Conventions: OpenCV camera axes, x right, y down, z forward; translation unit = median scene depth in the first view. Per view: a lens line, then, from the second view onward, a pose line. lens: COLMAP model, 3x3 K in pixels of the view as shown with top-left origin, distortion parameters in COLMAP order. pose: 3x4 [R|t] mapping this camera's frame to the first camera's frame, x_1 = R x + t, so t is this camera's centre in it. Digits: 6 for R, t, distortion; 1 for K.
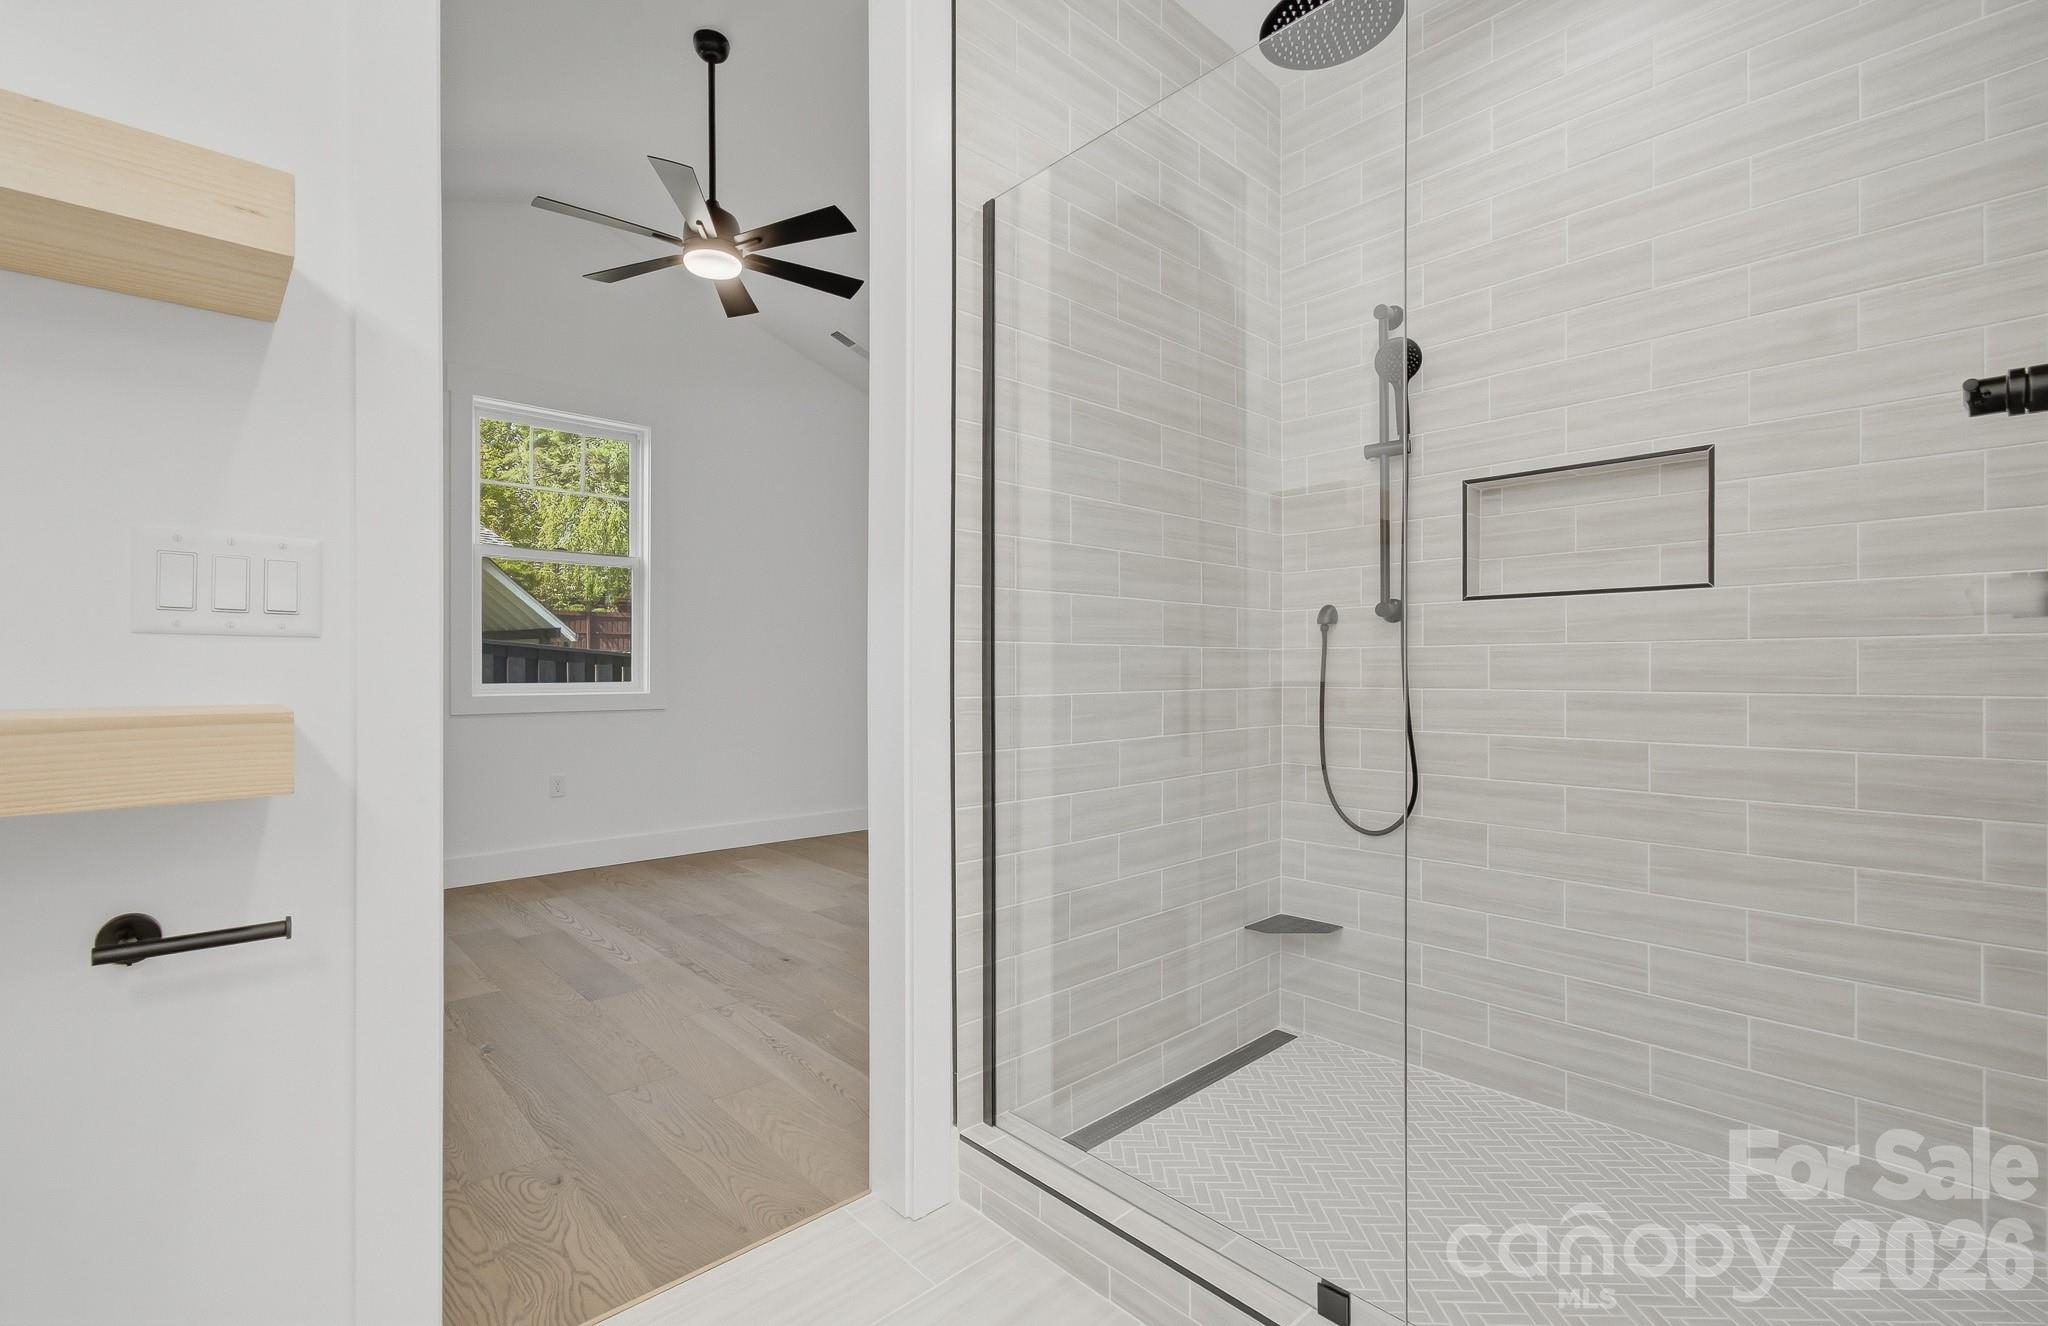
lens RADIAL K [[935.4, 0, 1076.7], [0, 935.4, 663.9], [0, 0, 1]] dist [-0.018996, 0.000495]
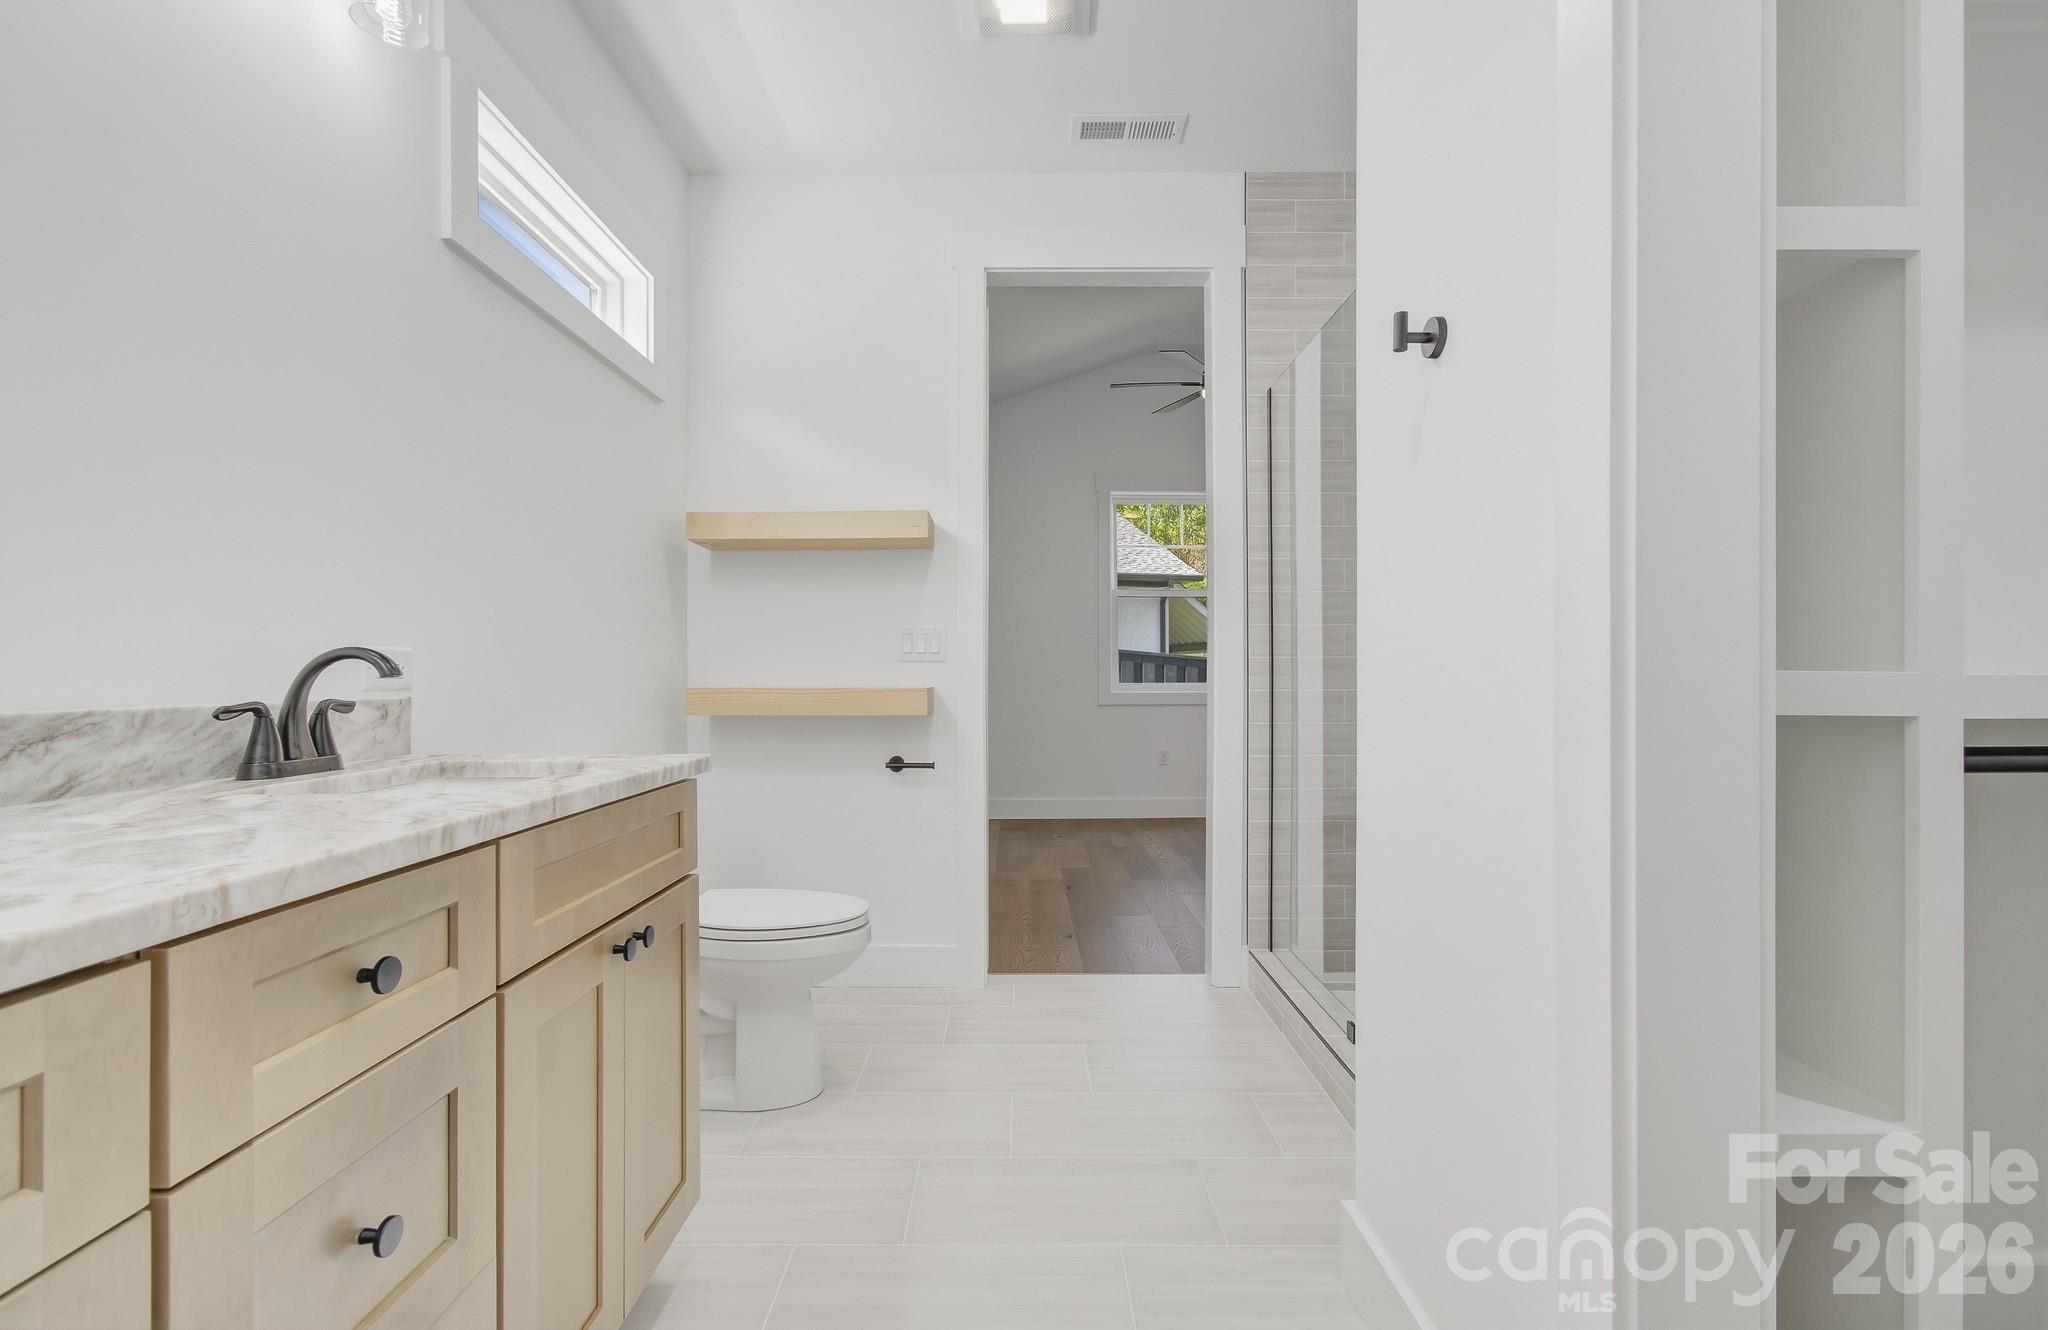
lens RADIAL K [[935.4, 0, 1020.3], [0, 935.4, 671.9], [0, 0, 1]] dist [-0.018996, 0.000495]
pose [[0.725787, 0.001933, -0.687917, 0.278964], [-0.000318, 0.999997, 0.002474, -0.000163], [0.687920, -0.001577, 0.725785, -0.192462]]
